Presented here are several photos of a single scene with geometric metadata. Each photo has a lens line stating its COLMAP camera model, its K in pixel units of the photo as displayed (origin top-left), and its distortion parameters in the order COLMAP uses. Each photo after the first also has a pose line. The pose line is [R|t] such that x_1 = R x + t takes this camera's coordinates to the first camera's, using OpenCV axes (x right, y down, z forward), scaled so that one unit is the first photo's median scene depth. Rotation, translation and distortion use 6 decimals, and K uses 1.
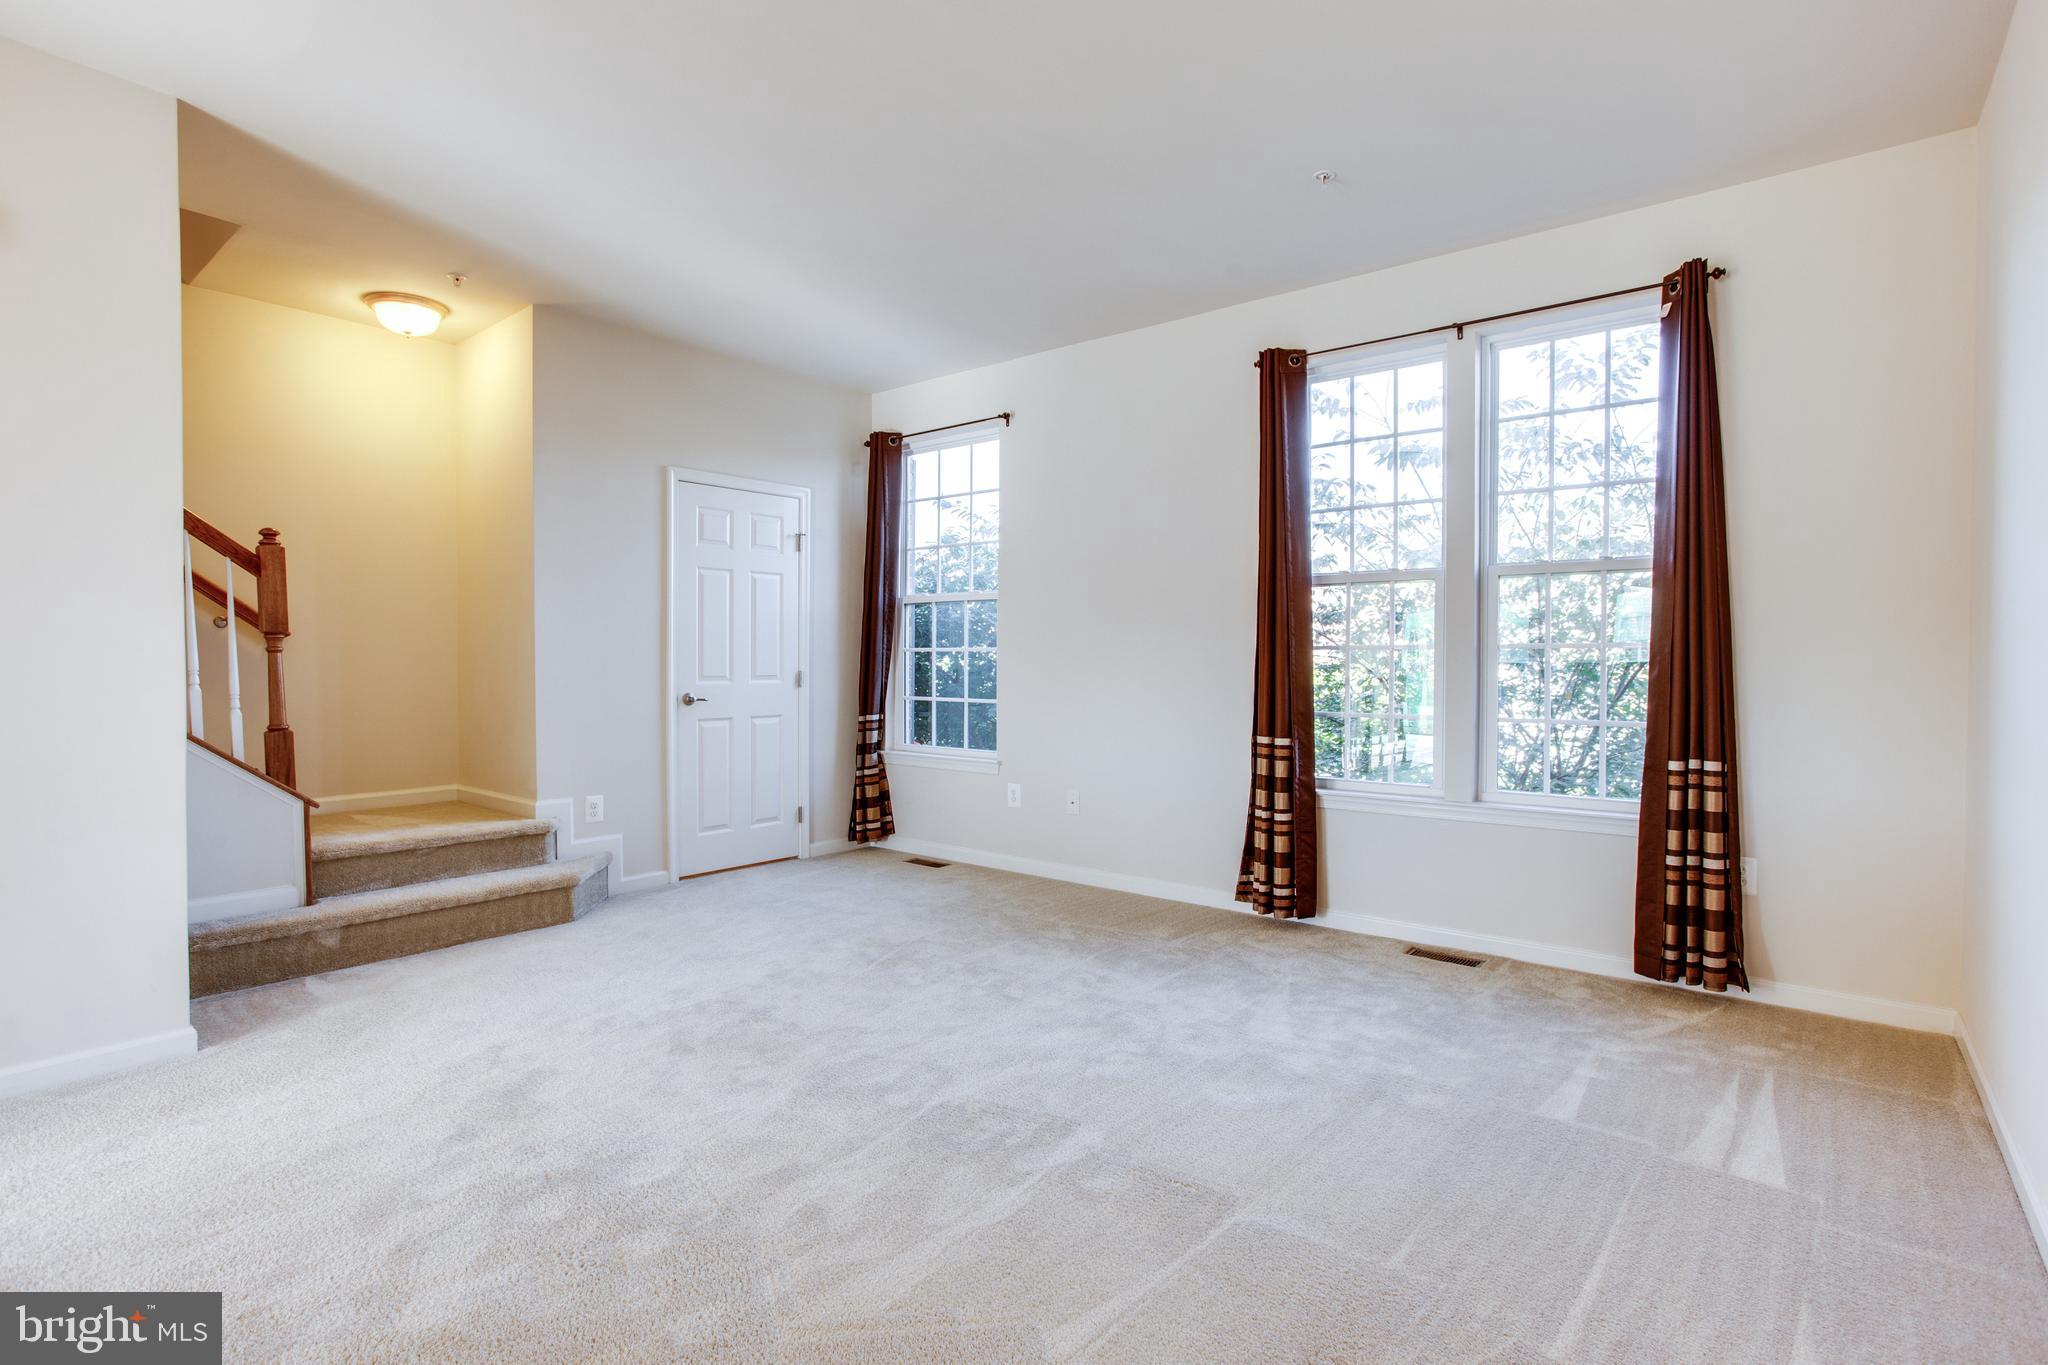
lens RADIAL K [[986.2, 0, 1021.5], [0, 986.2, 659.3], [0, 0, 1]] dist [-0.030142, 0.000371]
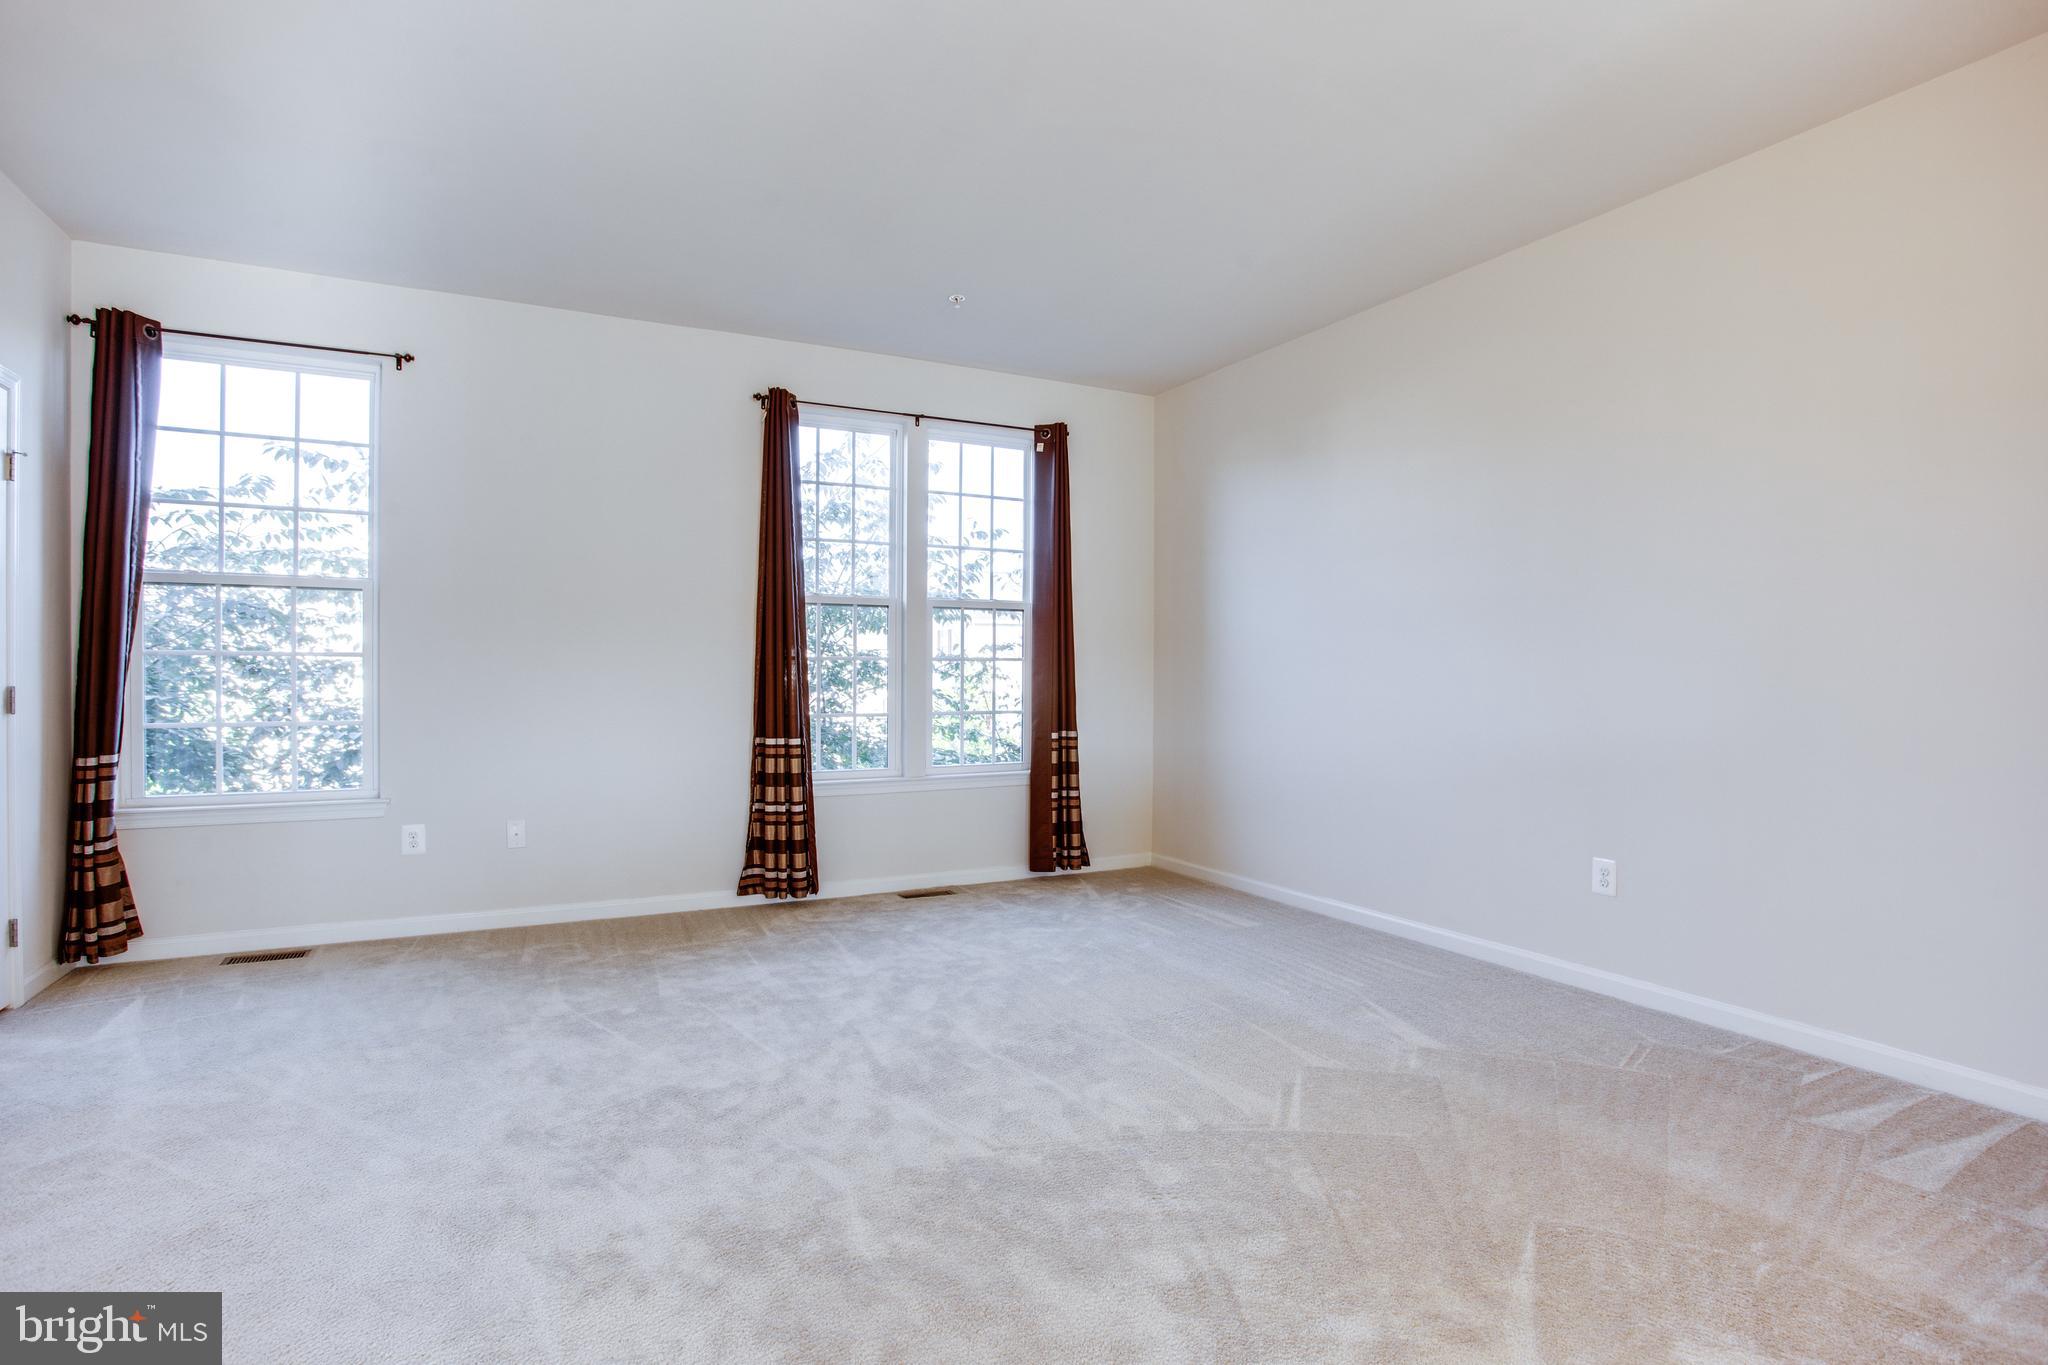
lens RADIAL K [[998.9, 0, 1027.3], [0, 998.9, 679.0], [0, 0, 1]] dist [-0.058521, 0.021537]
pose [[0.407216, -0.008164, 0.913295, -0.679992], [-0.002482, 0.999946, 0.010045, -0.000325], [-0.913329, -0.006357, 0.407174, 0.299074]]
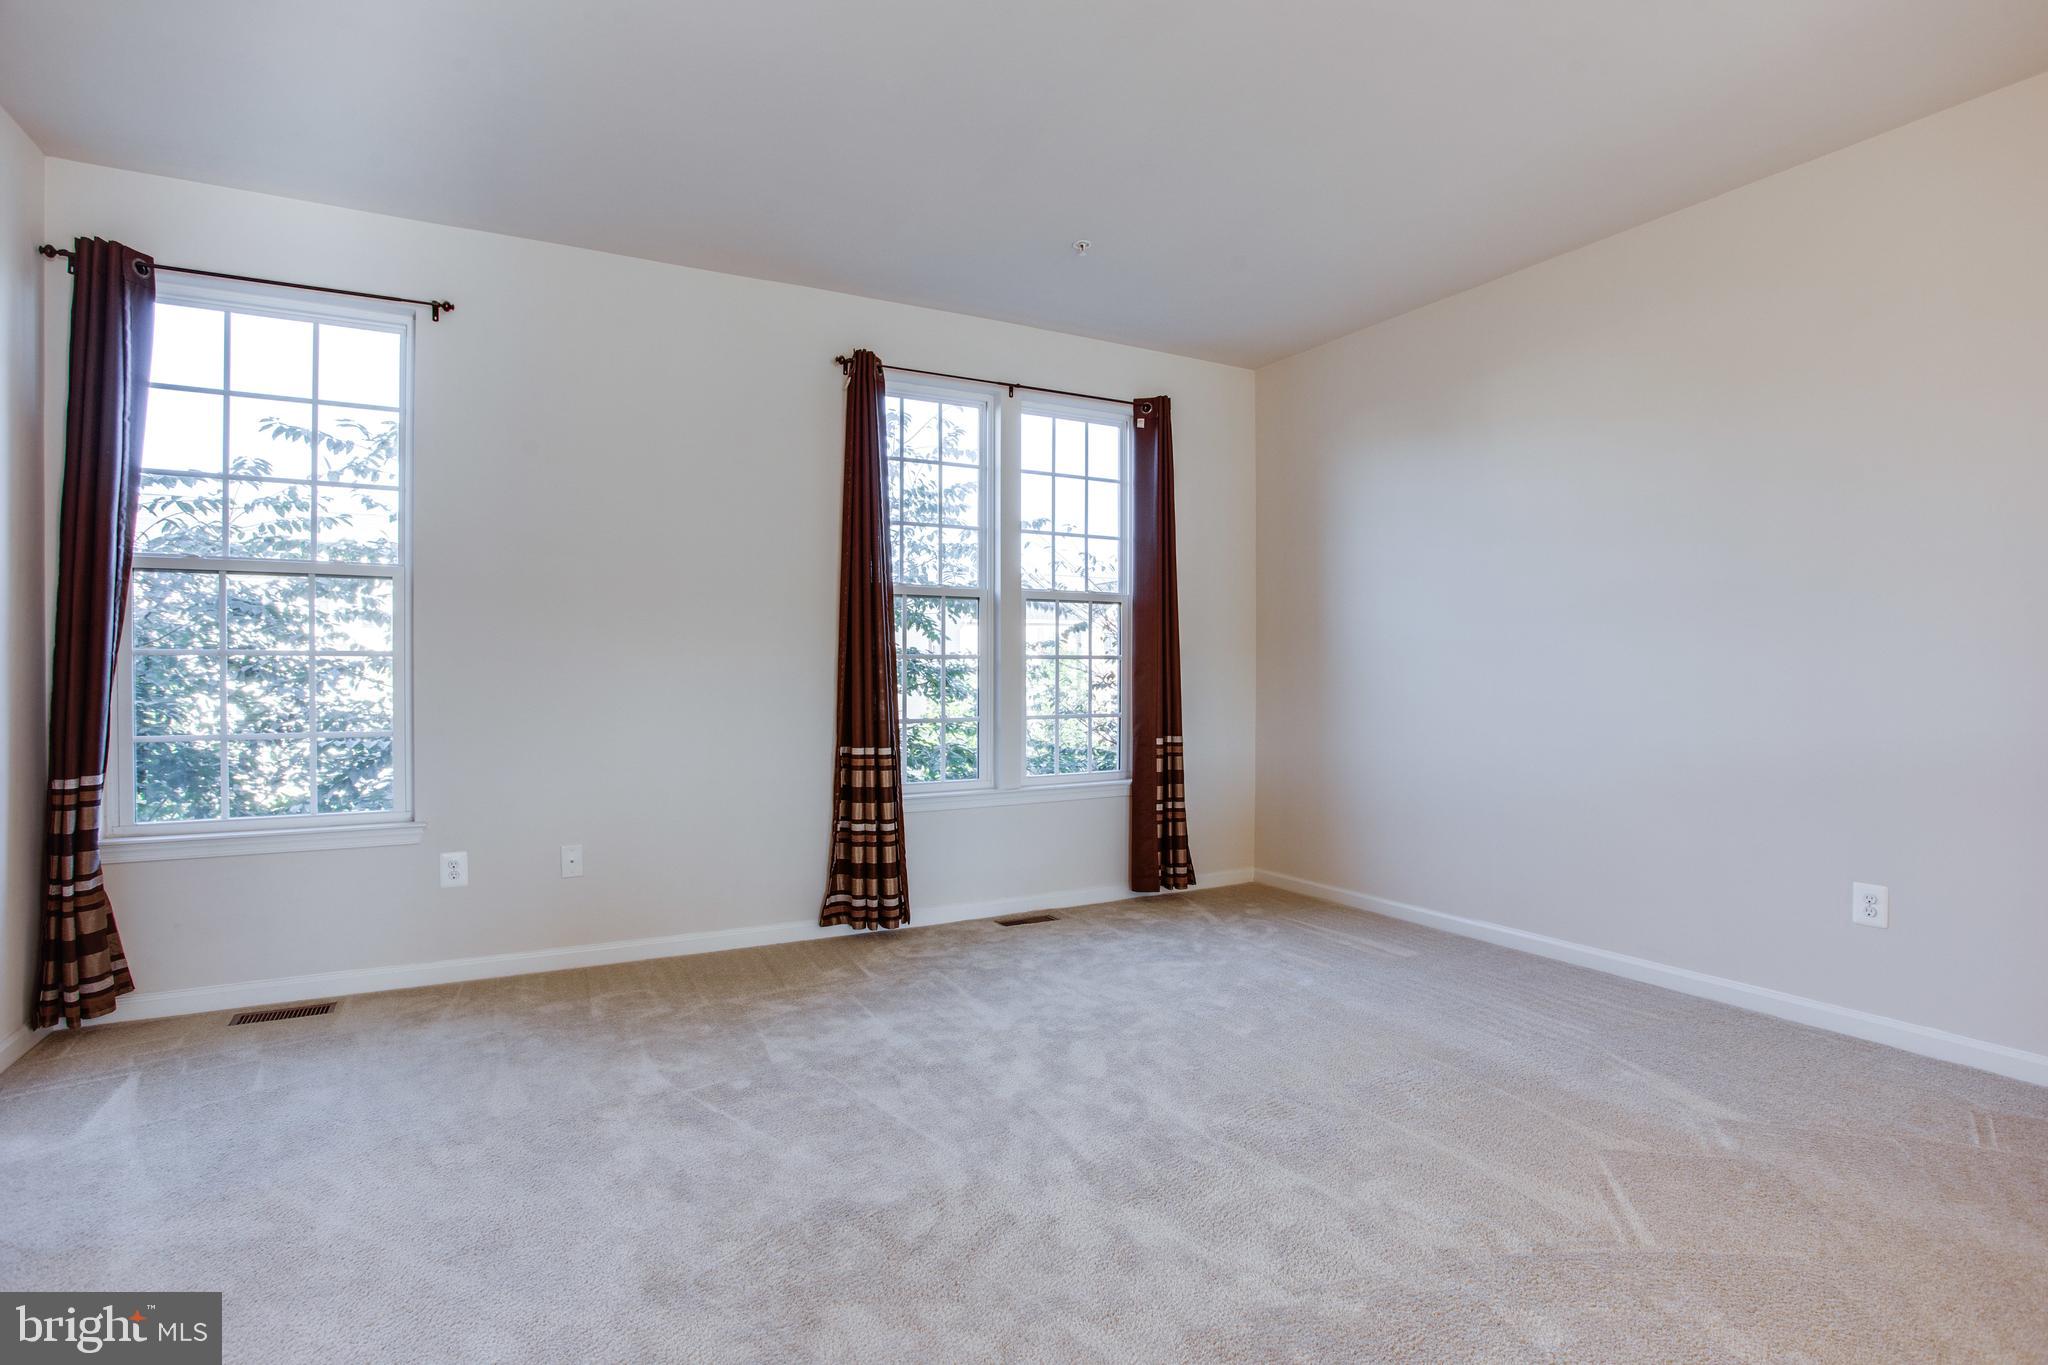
lens RADIAL K [[989.0, 0, 1032.0], [0, 989.0, 677.0], [0, 0, 1]] dist [-0.057981, 0.019337]
pose [[0.385133, -0.009144, 0.922816, -0.608513], [0.001069, 0.999955, 0.009462, -0.000709], [-0.922860, -0.002658, 0.385126, 0.488811]]
